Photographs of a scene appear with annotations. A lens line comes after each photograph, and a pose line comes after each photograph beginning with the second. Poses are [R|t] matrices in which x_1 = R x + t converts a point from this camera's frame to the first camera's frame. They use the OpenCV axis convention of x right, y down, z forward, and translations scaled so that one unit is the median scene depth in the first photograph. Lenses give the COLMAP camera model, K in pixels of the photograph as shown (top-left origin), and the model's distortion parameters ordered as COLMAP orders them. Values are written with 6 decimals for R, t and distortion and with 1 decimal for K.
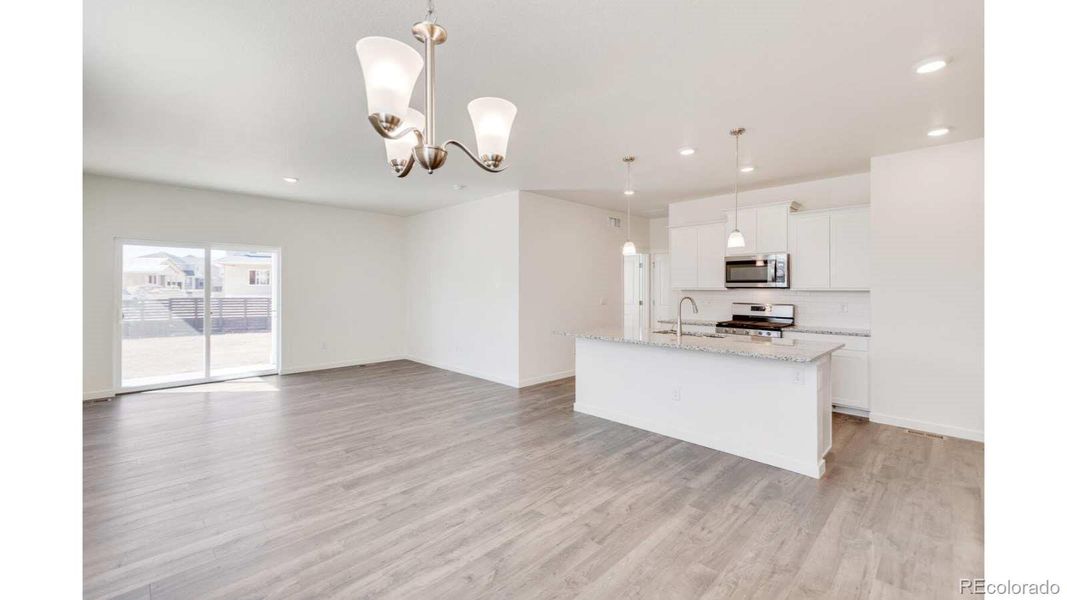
lens RADIAL K [[410.9, 0, 546.5], [0, 410.9, 286.8], [0, 0, 1]] dist [0.014966, -0.000139]
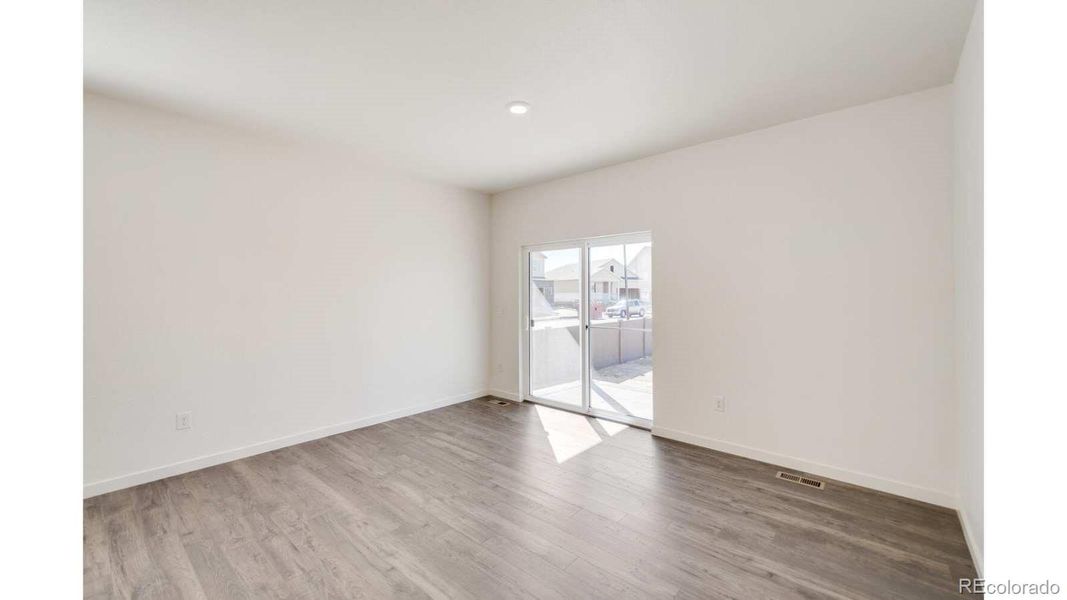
lens RADIAL K [[395.0, 0, 535.2], [0, 395.0, 298.2], [0, 0, 1]] dist [0.018070, -0.000088]
pose [[0.065985, 0.002708, -0.997817, -0.066241], [0.004170, 0.999987, 0.002990, 0.005245], [0.997812, -0.004358, 0.065973, 0.970655]]
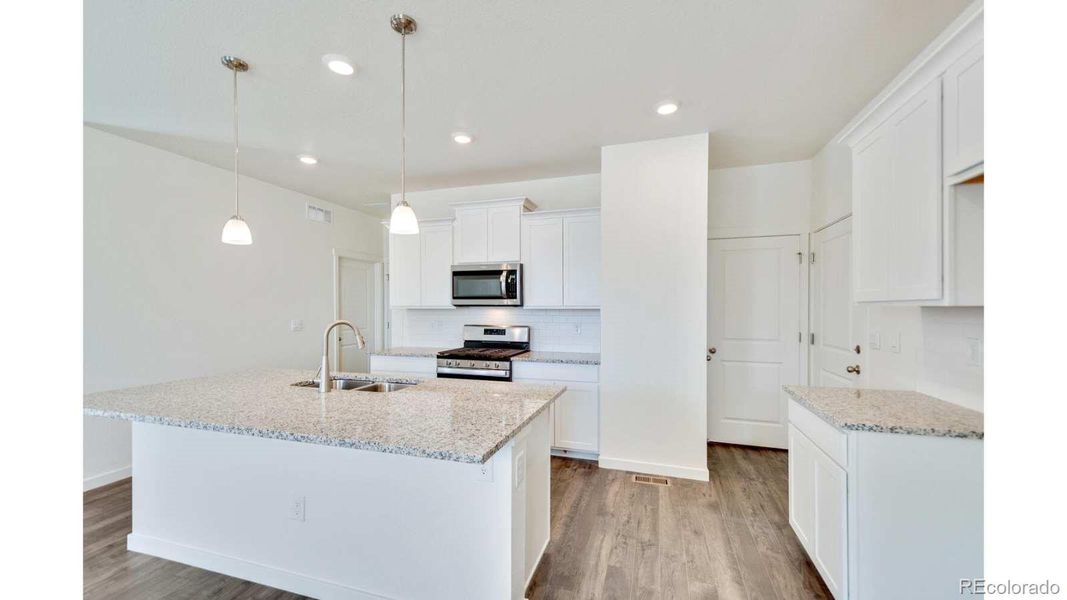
lens RADIAL K [[391.6, 0, 535.9], [0, 391.6, 308.2], [0, 0, 1]] dist [0.016195, -0.000040]
pose [[0.888135, -0.002296, 0.459576, 0.251197], [-0.000190, 0.999986, 0.005363, 0.003217], [-0.459582, -0.004851, 0.888122, 0.297964]]
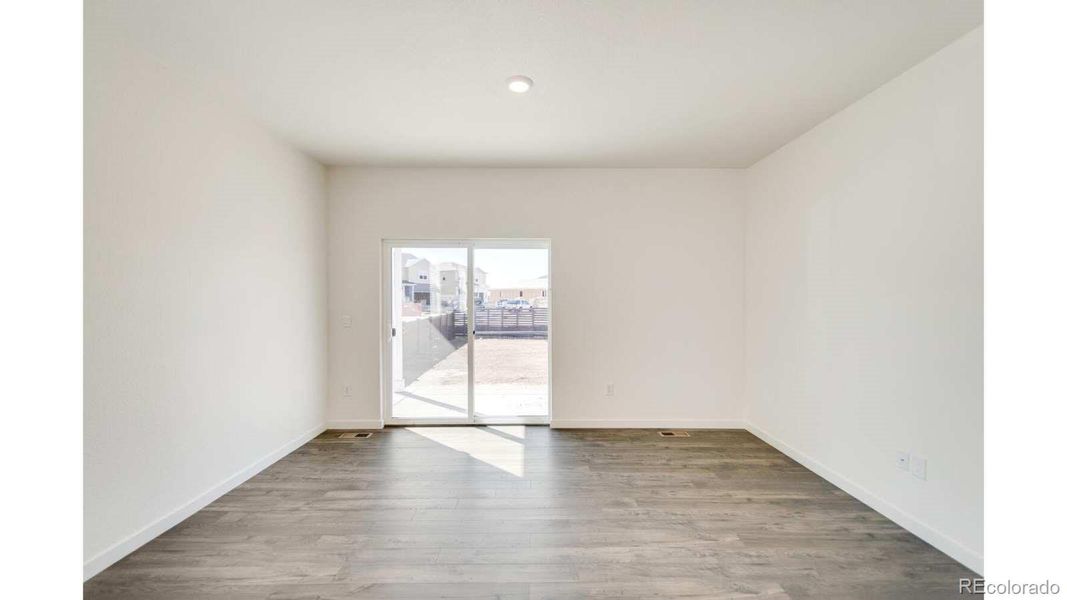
lens RADIAL K [[395.0, 0, 535.2], [0, 395.0, 298.2], [0, 0, 1]] dist [0.018070, -0.000088]
pose [[0.704916, -0.004401, -0.709277, -0.249925], [0.007185, 0.999974, 0.000937, 0.001501], [0.709255, -0.005756, 0.704929, 0.656068]]
